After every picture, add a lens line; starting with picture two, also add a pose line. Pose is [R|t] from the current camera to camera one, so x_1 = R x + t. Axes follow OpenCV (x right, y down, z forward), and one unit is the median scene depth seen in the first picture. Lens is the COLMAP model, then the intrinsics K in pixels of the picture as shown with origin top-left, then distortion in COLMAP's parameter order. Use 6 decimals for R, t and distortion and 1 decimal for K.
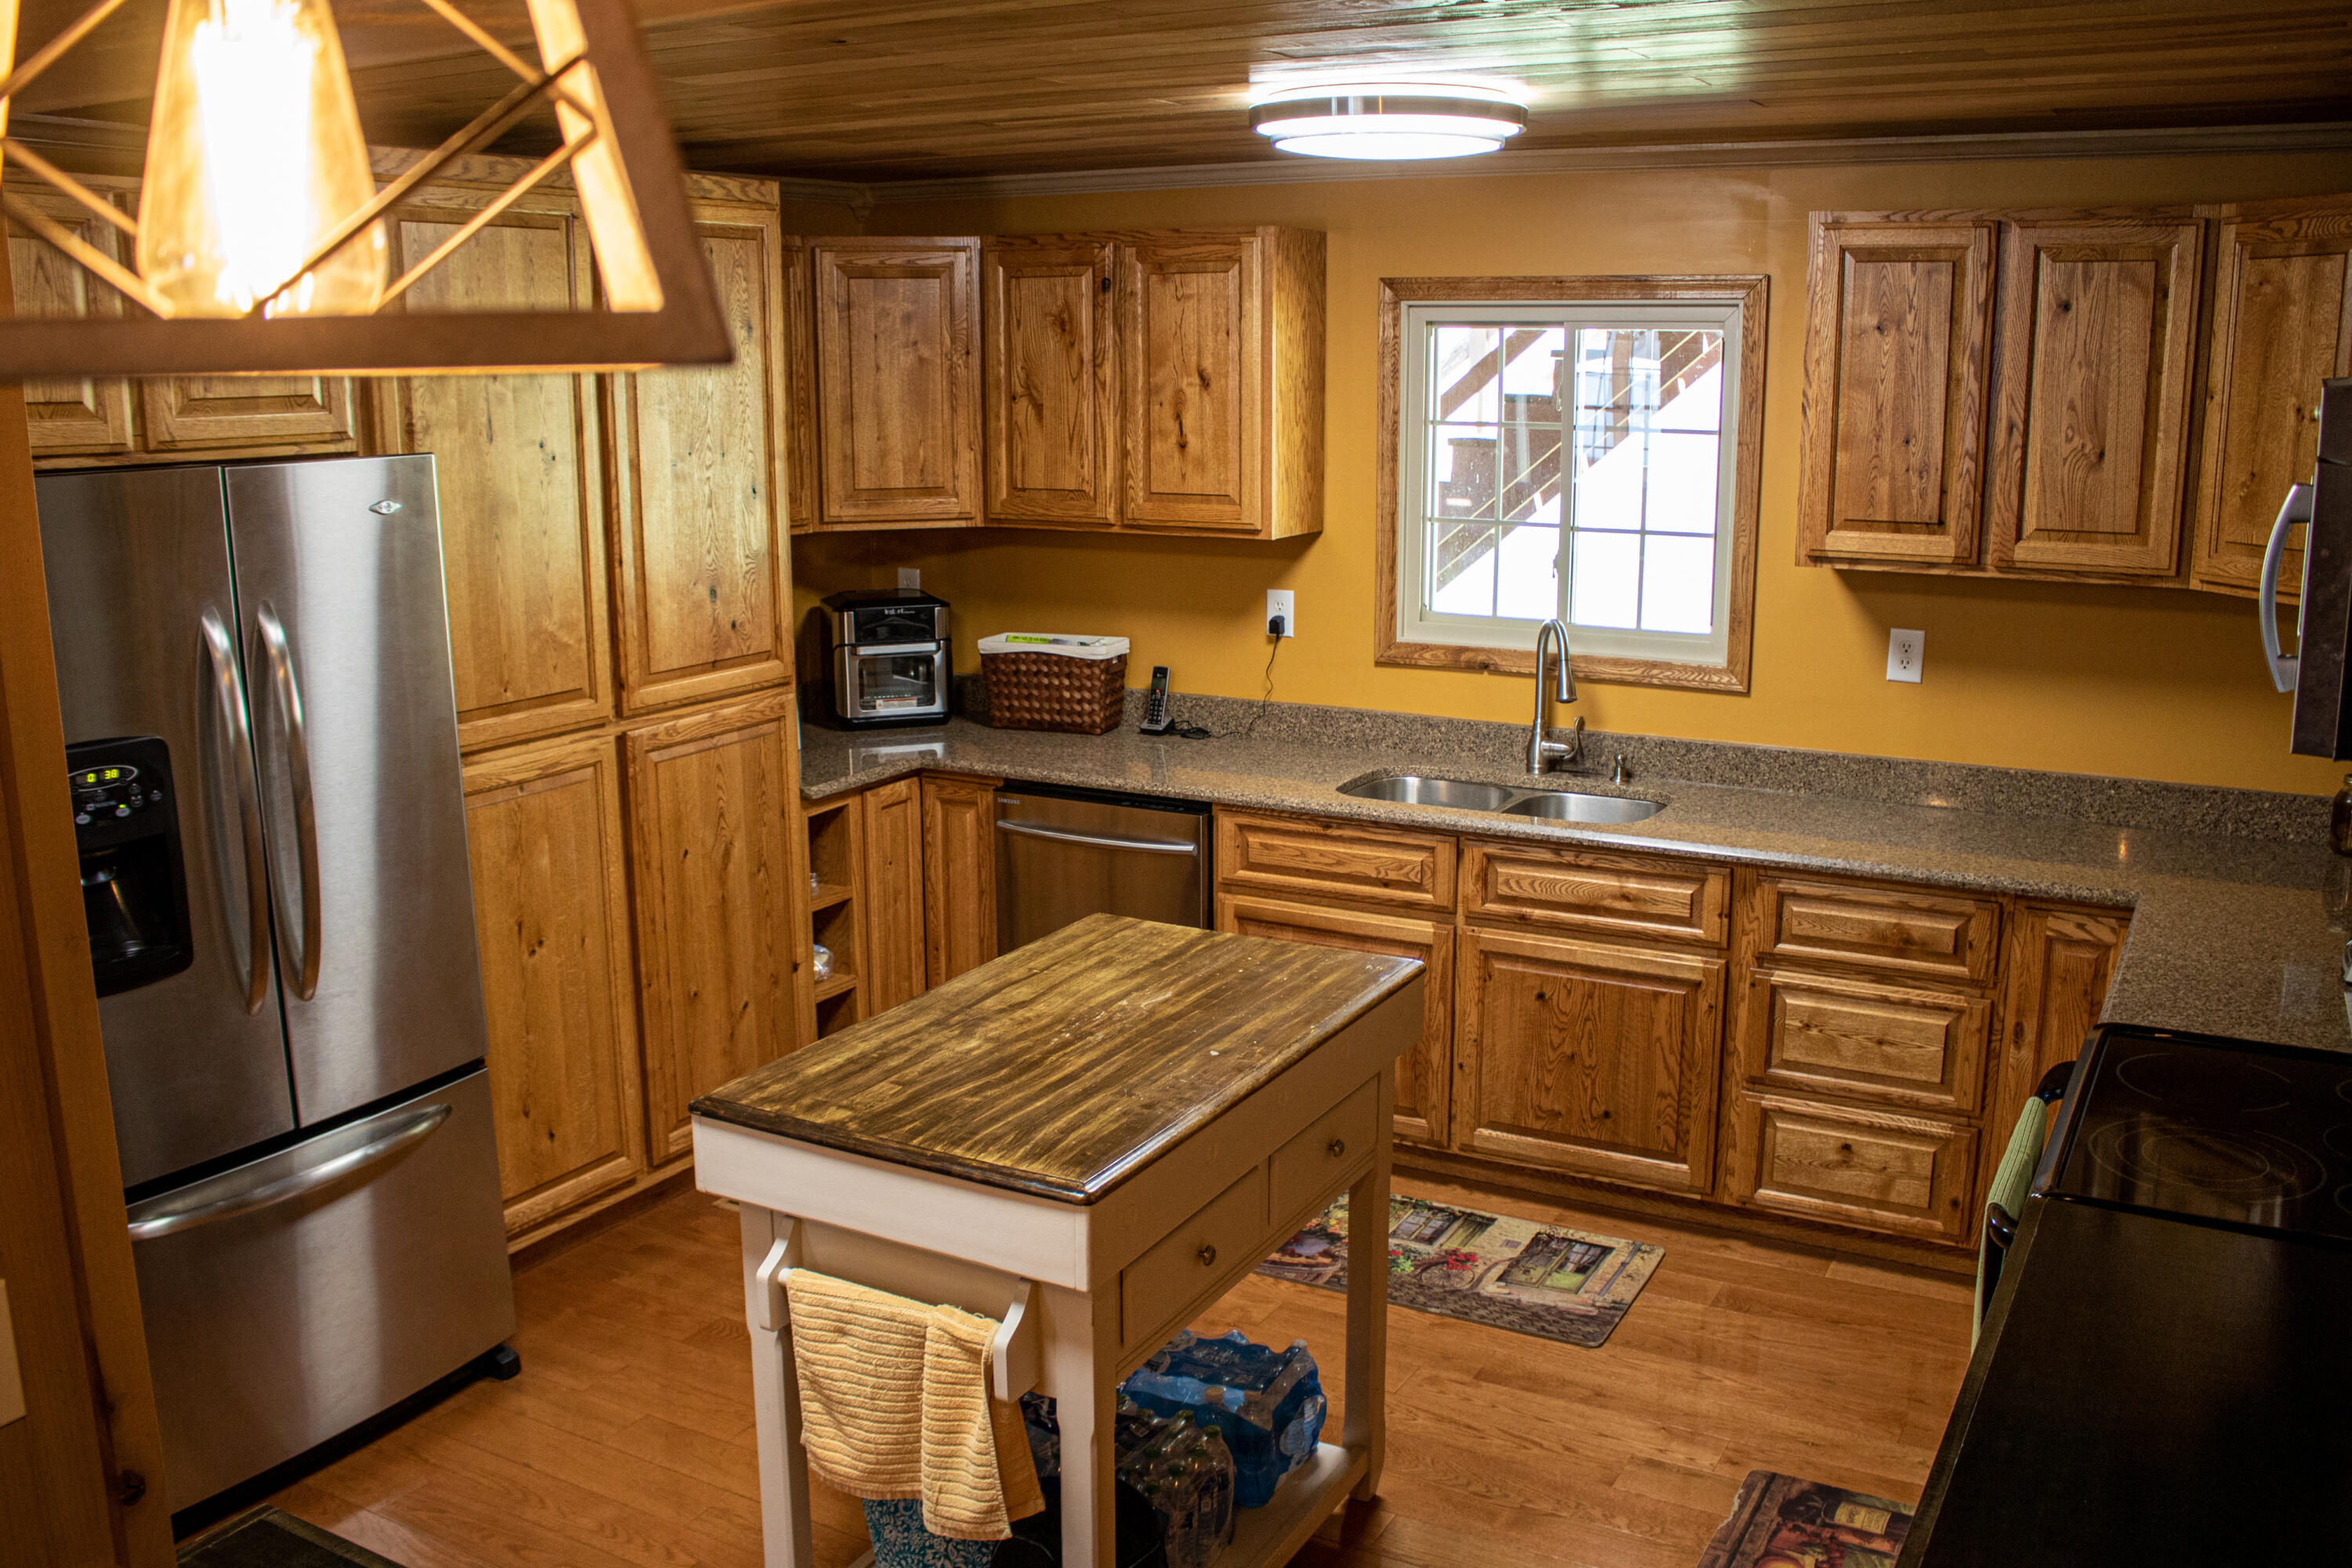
lens RADIAL K [[1980.0, 0, 1172.0], [0, 1980.0, 774.4], [0, 0, 1]] dist [-0.158076, 0.109486]
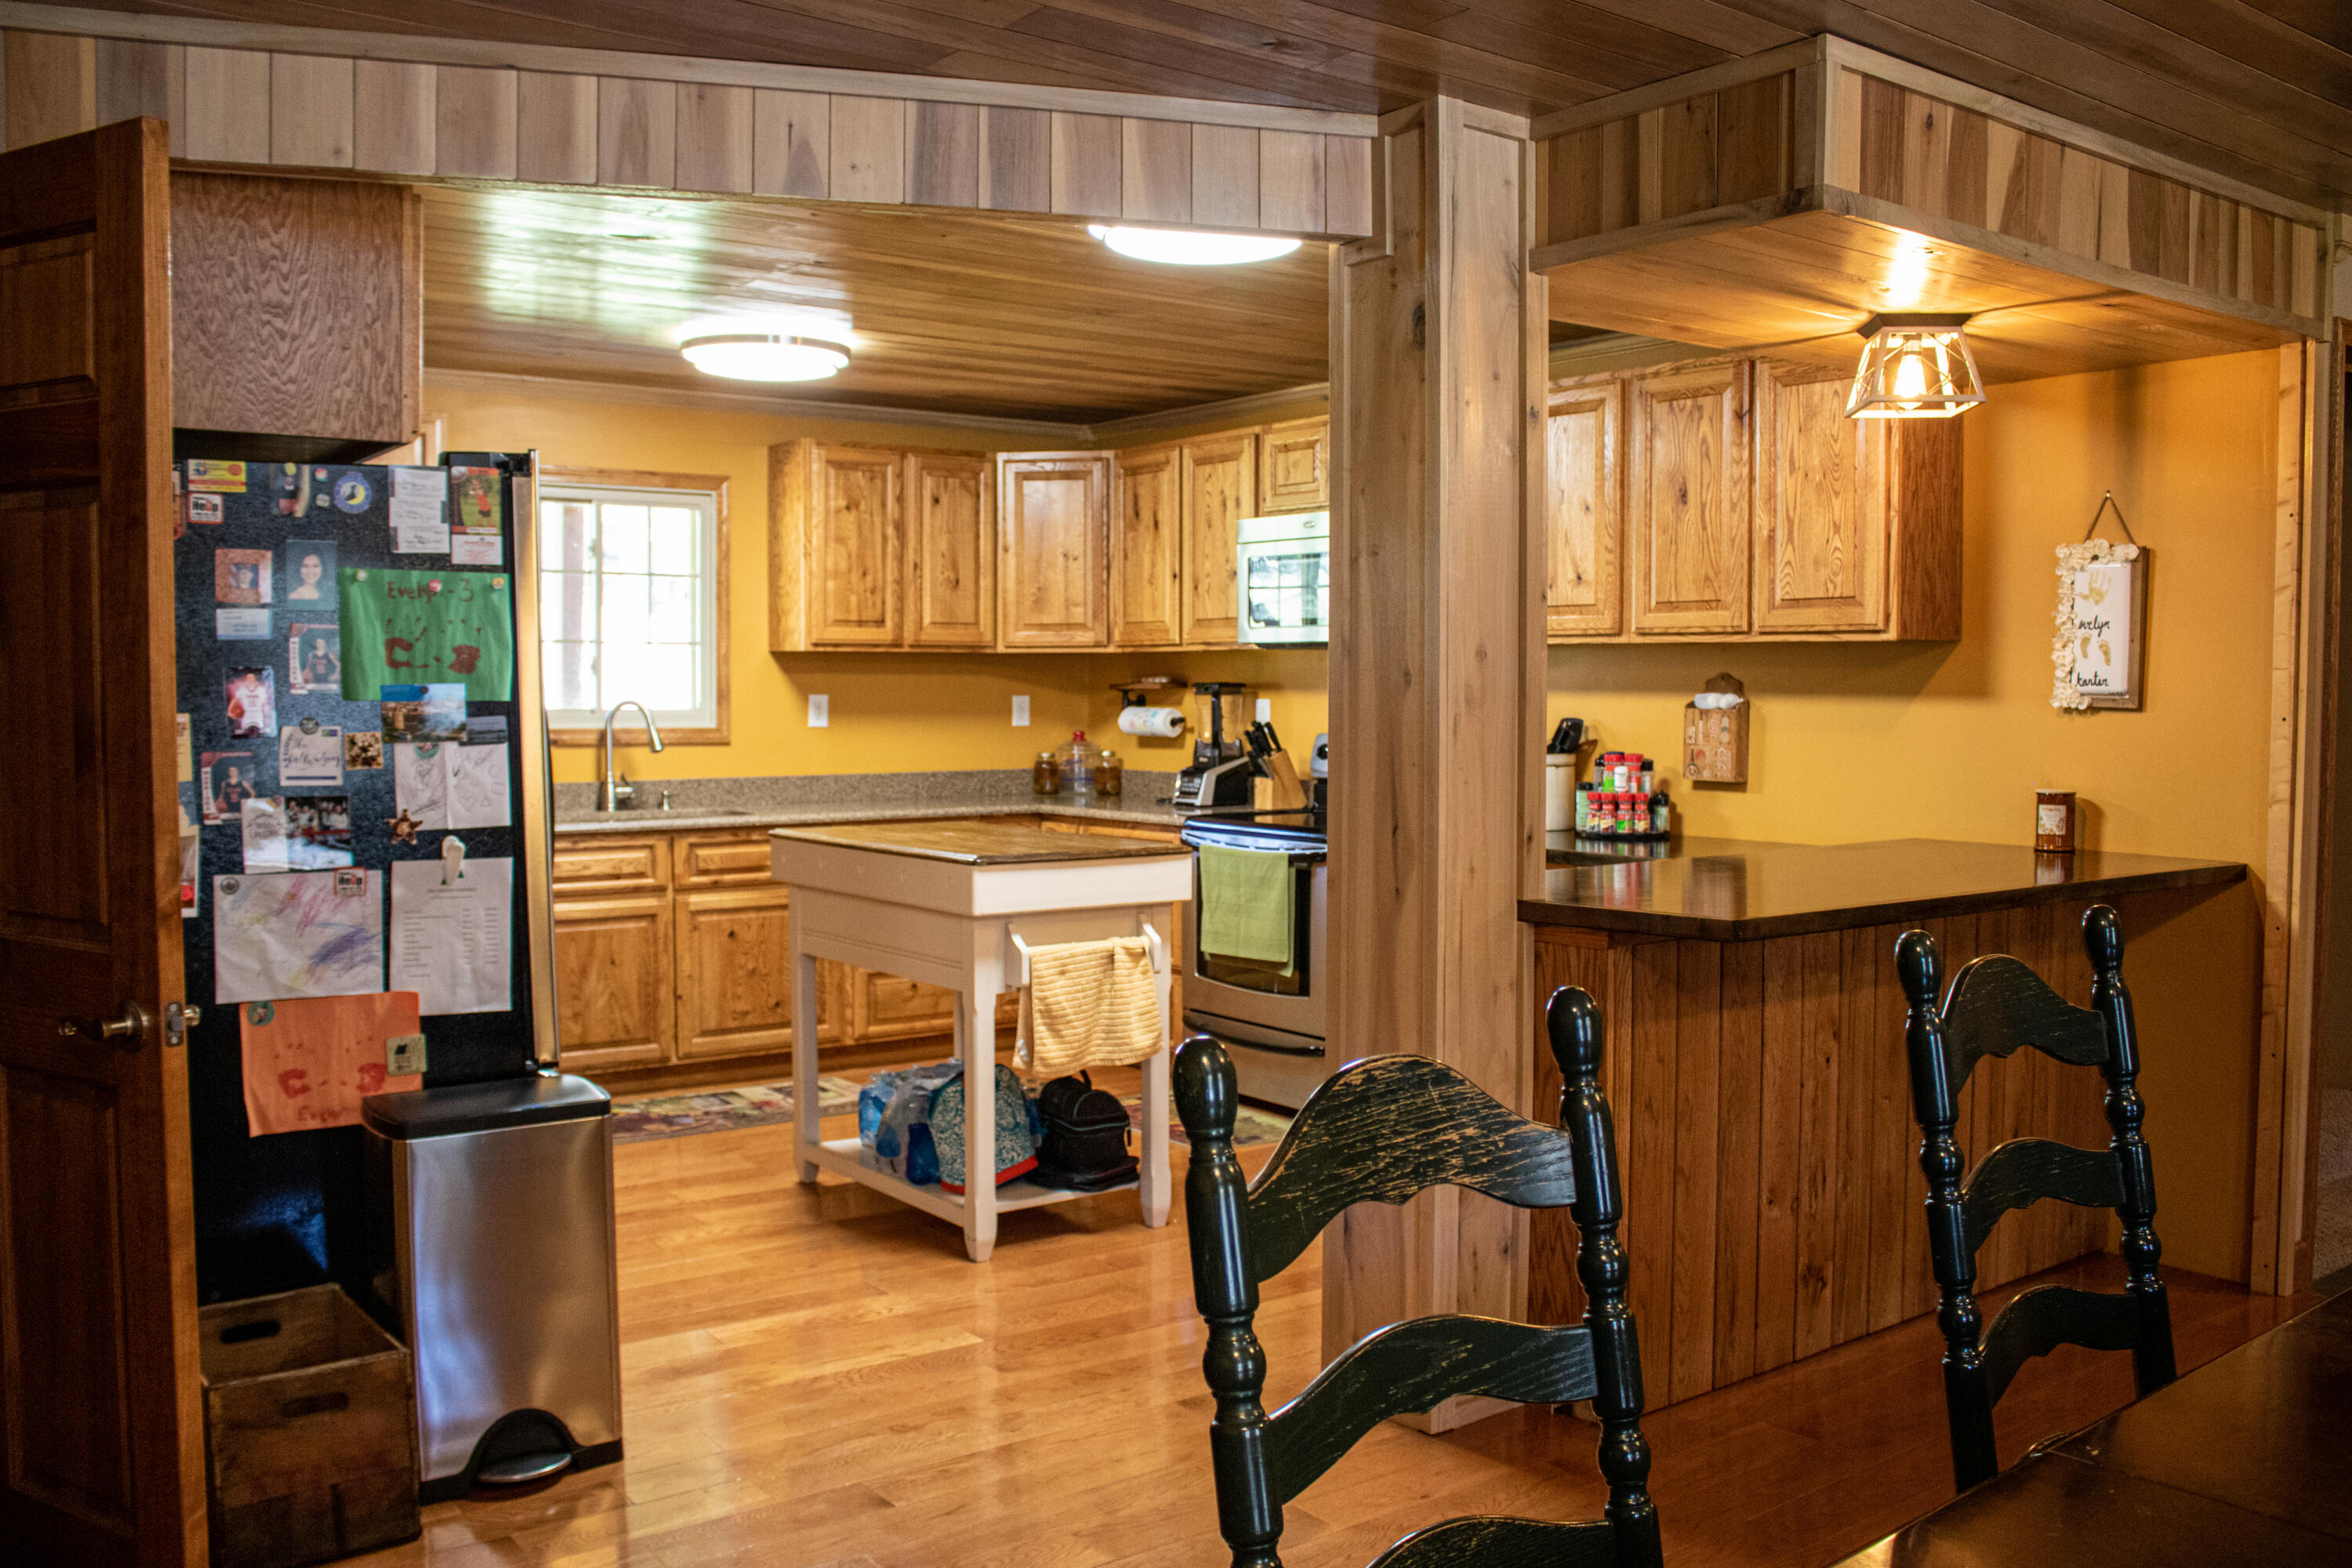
lens RADIAL K [[1980.0, 0, 1160.5], [0, 1980.0, 797.4], [0, 0, 1]] dist [-0.158076, 0.109486]
pose [[0.398062, -0.041674, 0.916411, -1.098750], [0.178094, 0.983472, -0.032635, 0.123614], [-0.899905, 0.176198, 0.398905, 0.100004]]
